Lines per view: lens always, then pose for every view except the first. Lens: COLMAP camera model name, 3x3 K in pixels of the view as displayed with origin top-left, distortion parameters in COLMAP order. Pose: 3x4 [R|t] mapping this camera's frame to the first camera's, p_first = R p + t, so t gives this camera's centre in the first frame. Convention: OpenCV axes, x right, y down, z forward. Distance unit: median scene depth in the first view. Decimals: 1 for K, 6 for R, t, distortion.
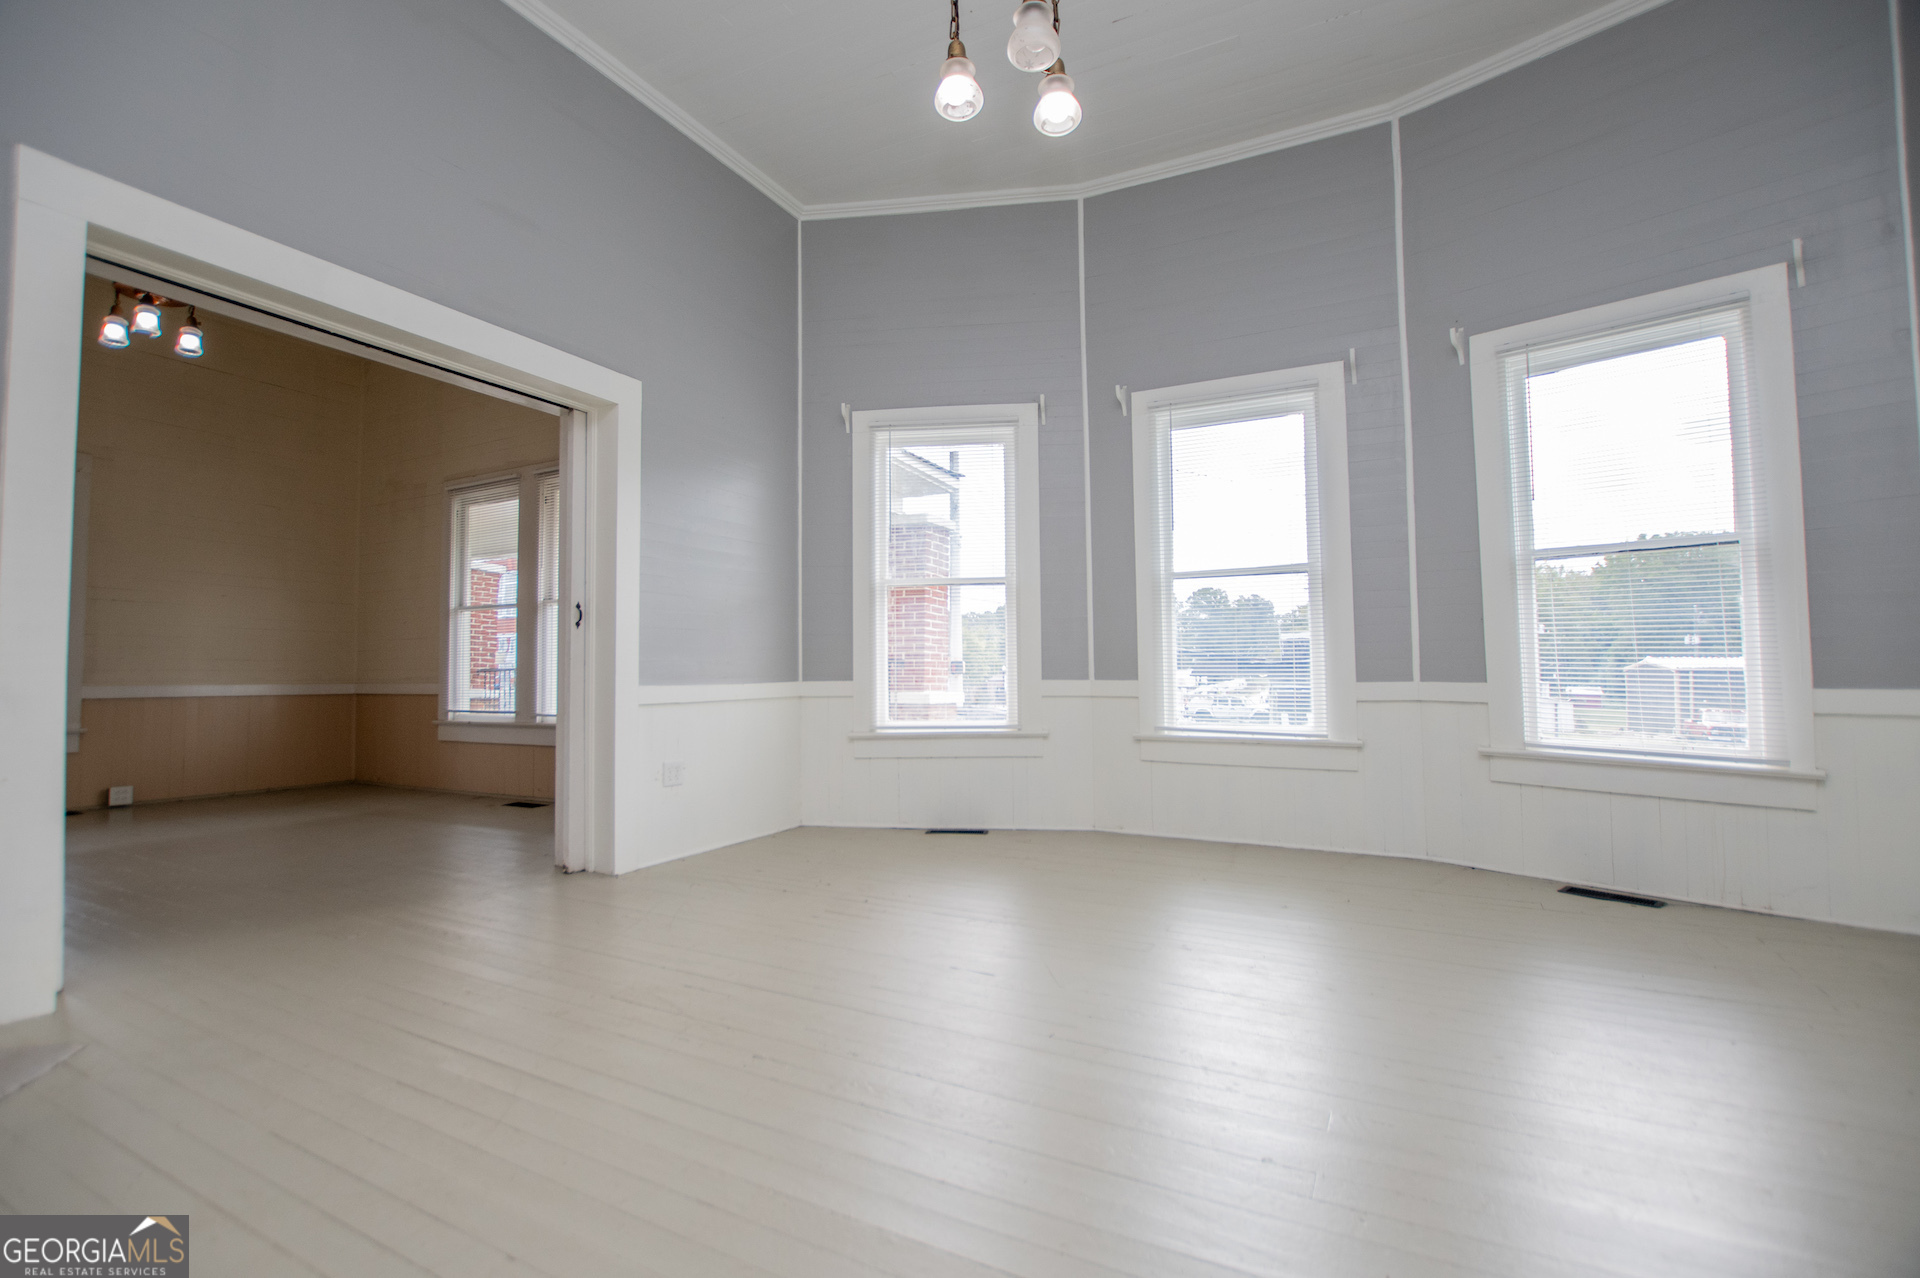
lens RADIAL K [[871.7, 0, 960.0], [0, 871.7, 639.0], [0, 0, 1]] dist [-0.024307, 0.000437]
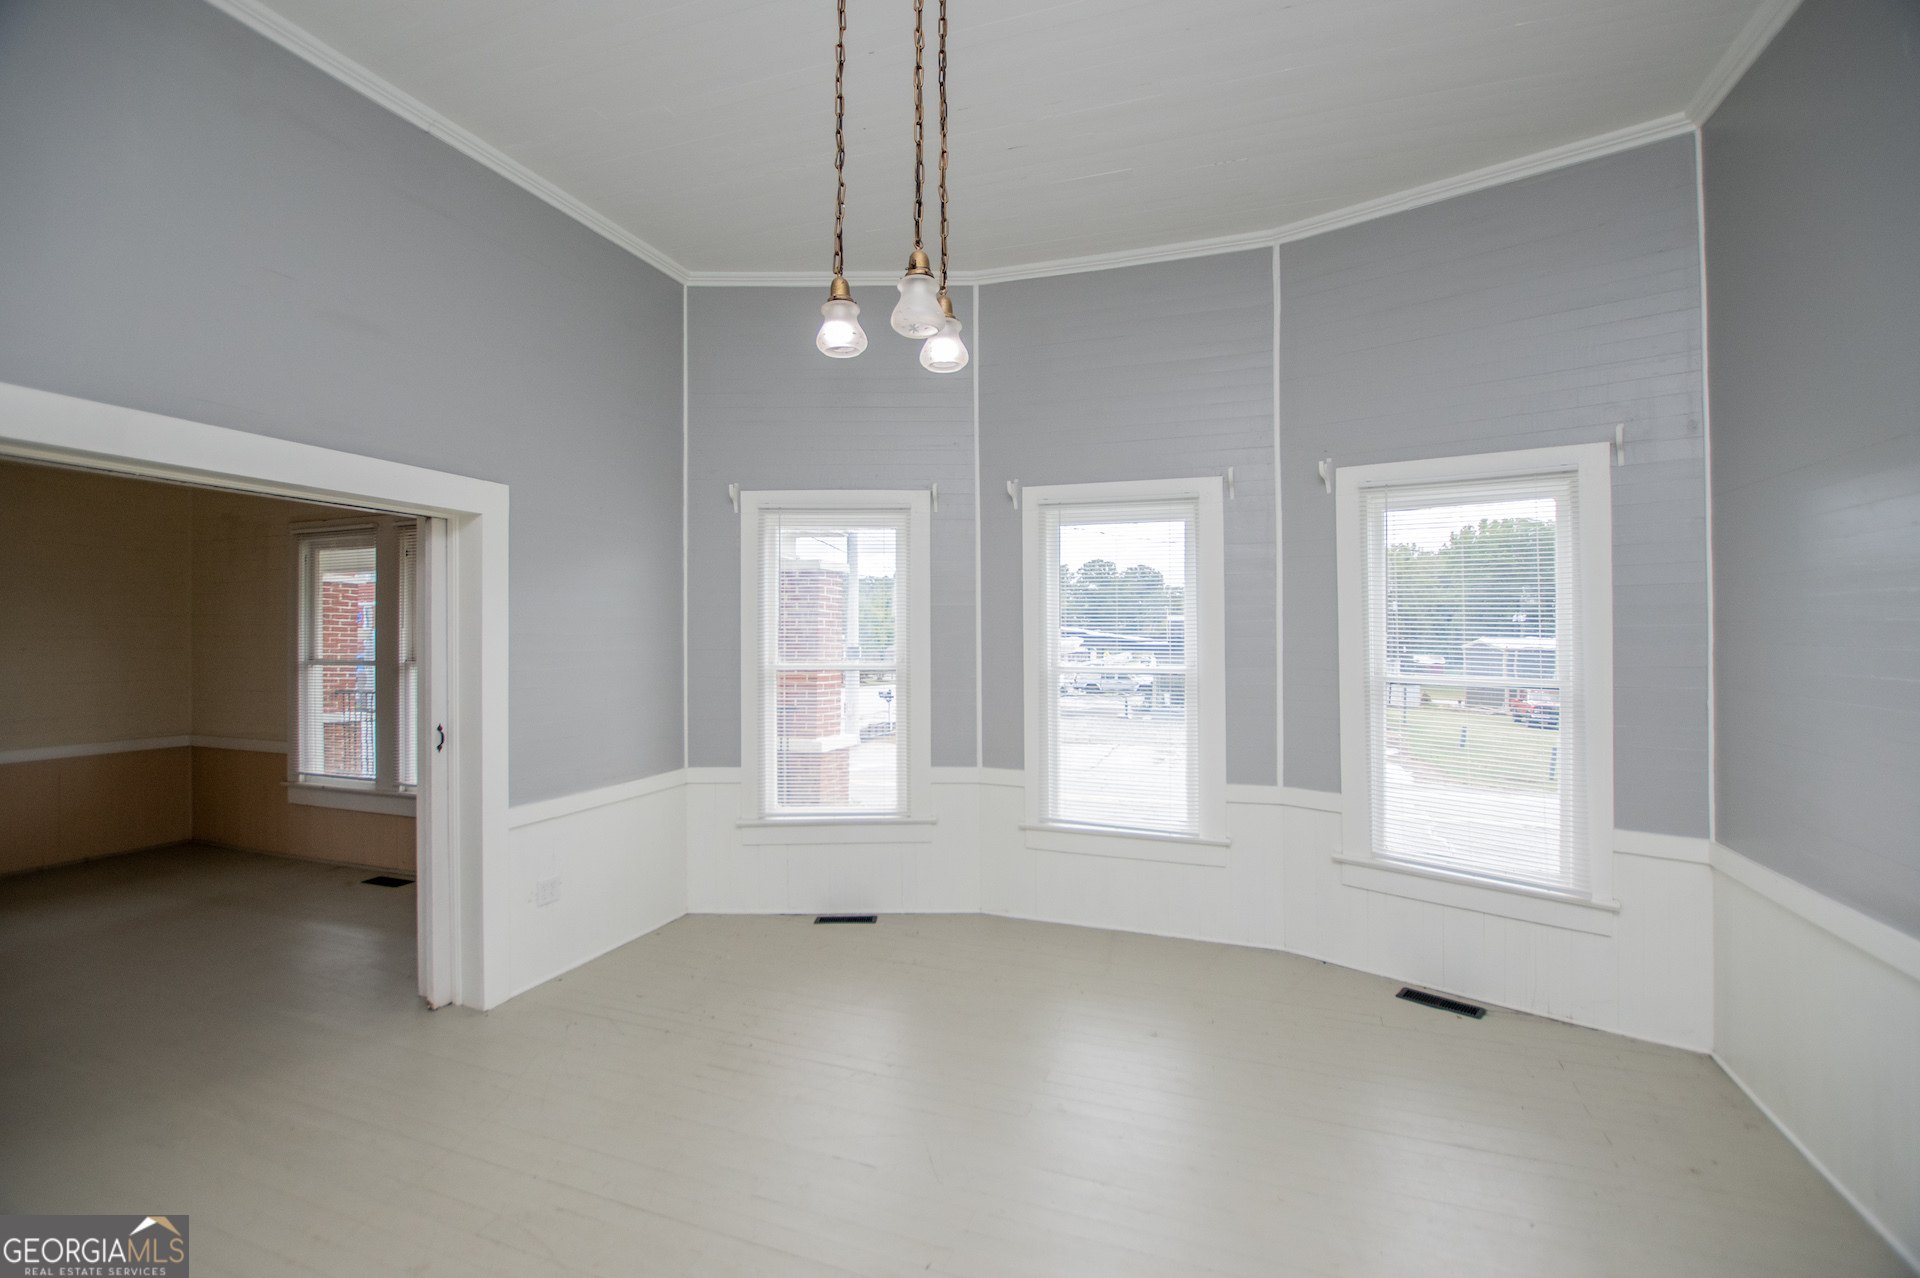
lens RADIAL K [[855.1, 0, 974.2], [0, 855.1, 635.4], [0, 0, 1]] dist [-0.024293, 0.000796]
pose [[0.990821, 0.007028, 0.135000, 0.008411], [-0.012064, 0.999260, 0.036521, -0.153480], [-0.134643, -0.037814, 0.990172, 0.013771]]
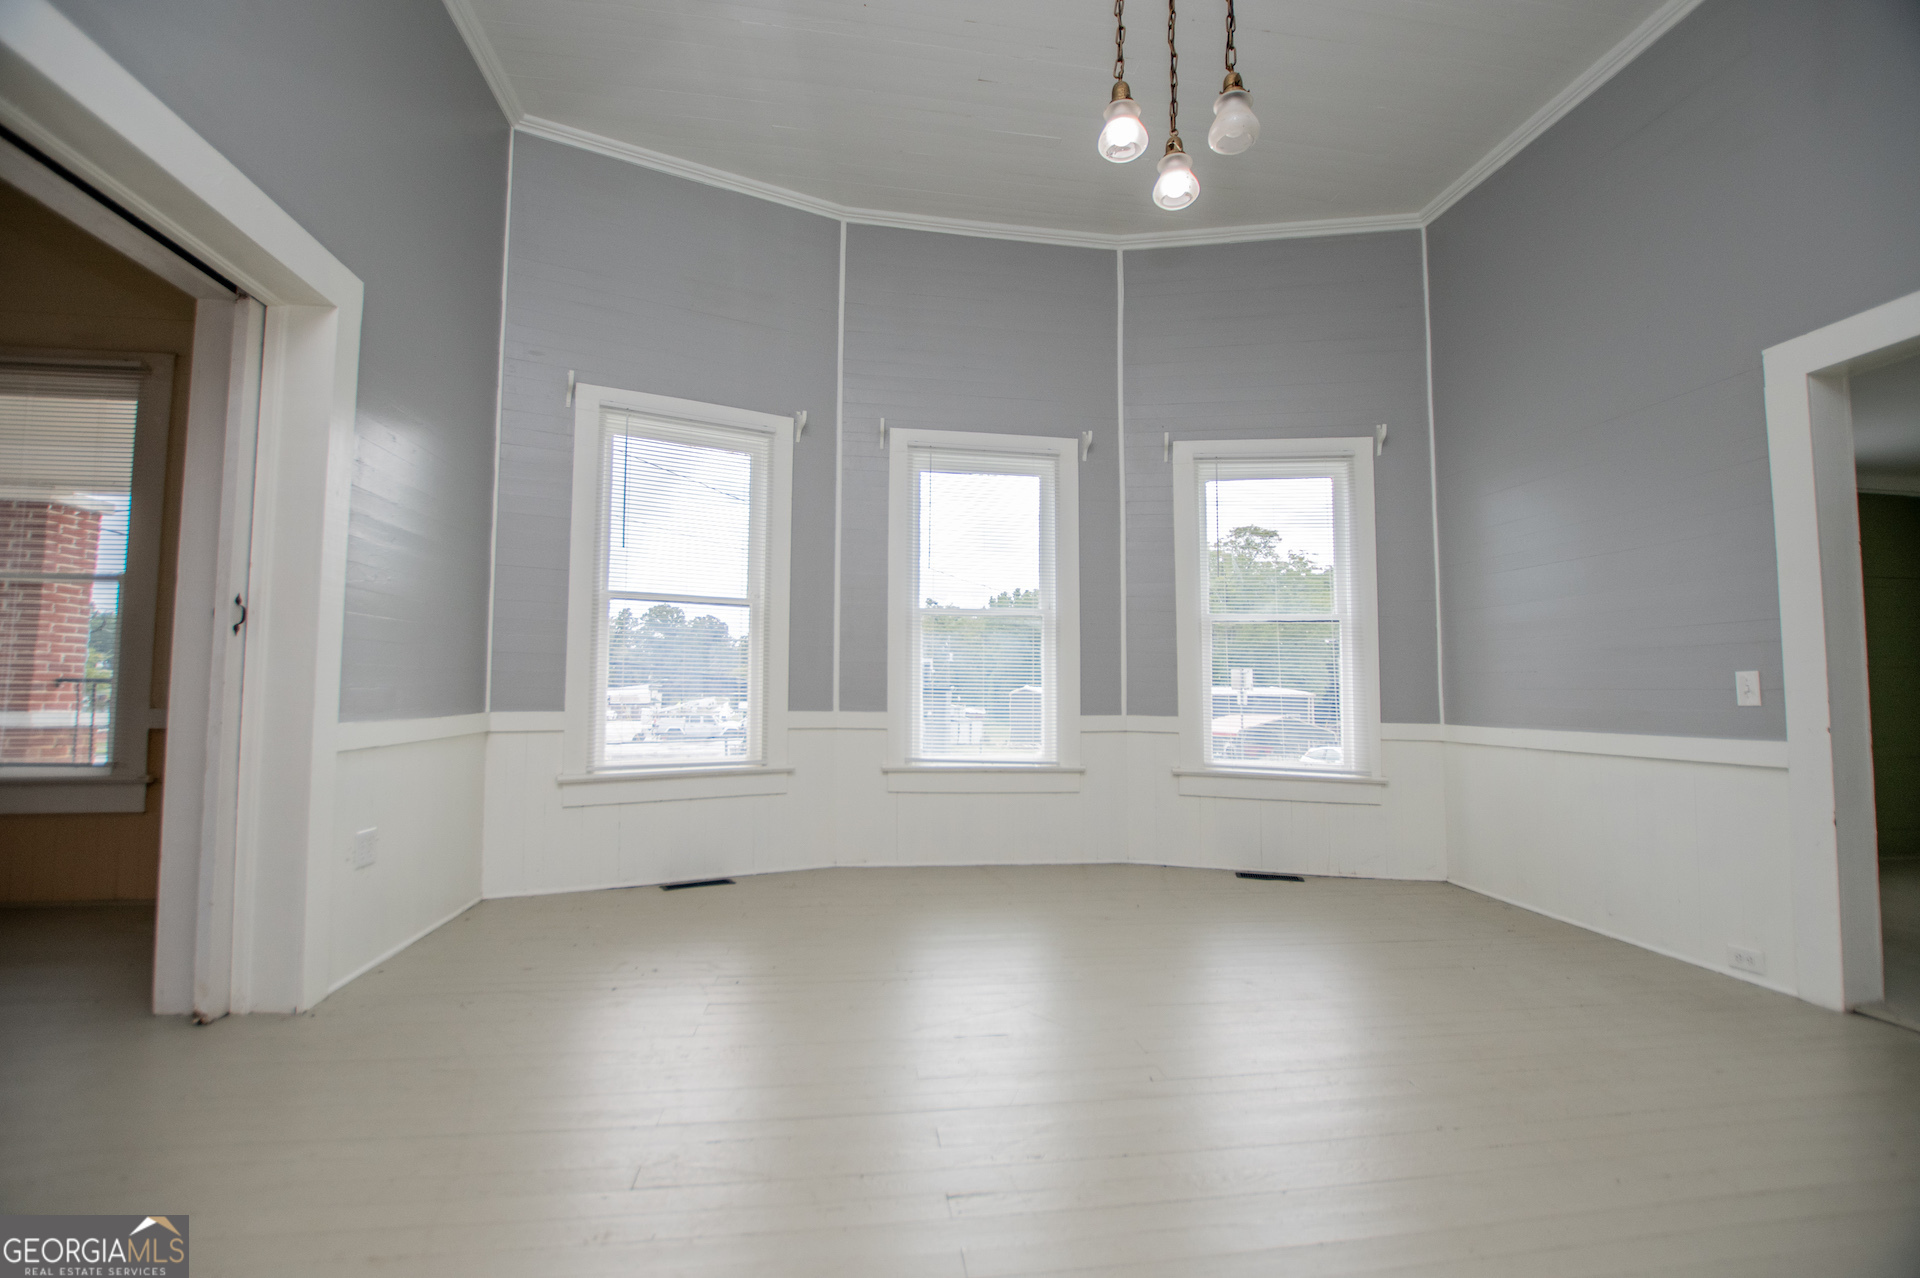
lens RADIAL K [[847.3, 0, 970.4], [0, 847.3, 638.3], [0, 0, 1]] dist [-0.026508, -0.000081]
pose [[0.803453, 0.051833, 0.593108, -0.314509], [-0.037380, 0.998629, -0.036636, -0.005967], [-0.594194, 0.007265, 0.804289, 0.157930]]
